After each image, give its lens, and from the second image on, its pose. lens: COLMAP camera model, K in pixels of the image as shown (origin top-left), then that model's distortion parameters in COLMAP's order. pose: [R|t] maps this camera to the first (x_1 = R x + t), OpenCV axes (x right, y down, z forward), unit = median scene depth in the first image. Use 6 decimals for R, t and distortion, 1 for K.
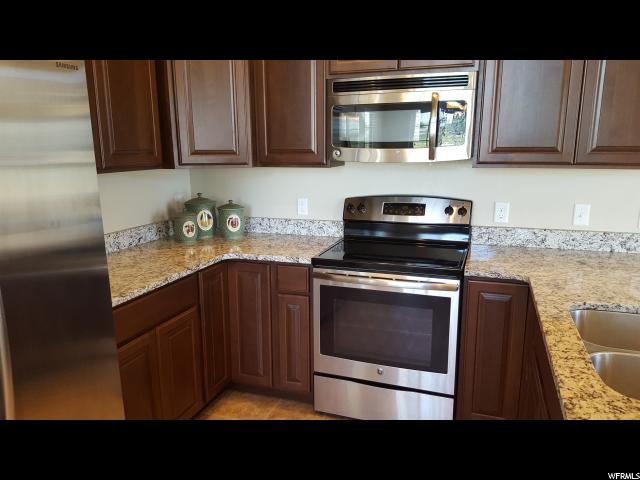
lens RADIAL K [[470.3, 0, 318.6], [0, 470.3, 252.2], [0, 0, 1]] dist [0.051993, -0.106365]
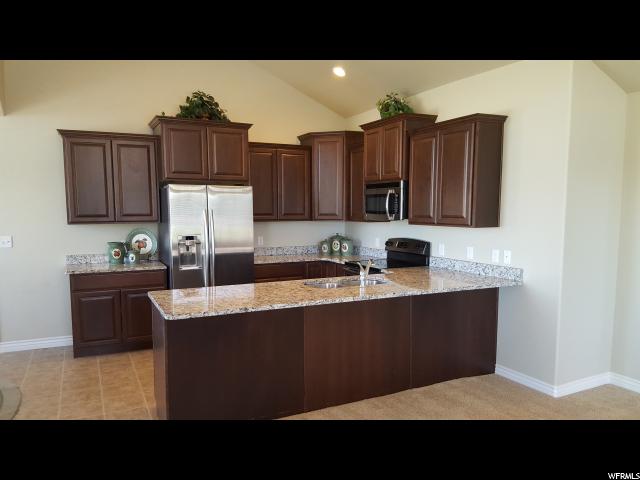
lens RADIAL K [[470.3, 0, 318.6], [0, 470.3, 252.2], [0, 0, 1]] dist [0.051993, -0.106365]
pose [[0.719584, 0.074771, -0.690368, 1.298216], [-0.156026, 0.986174, -0.055821, 0.101769], [0.676650, 0.147883, 0.721301, -0.638099]]
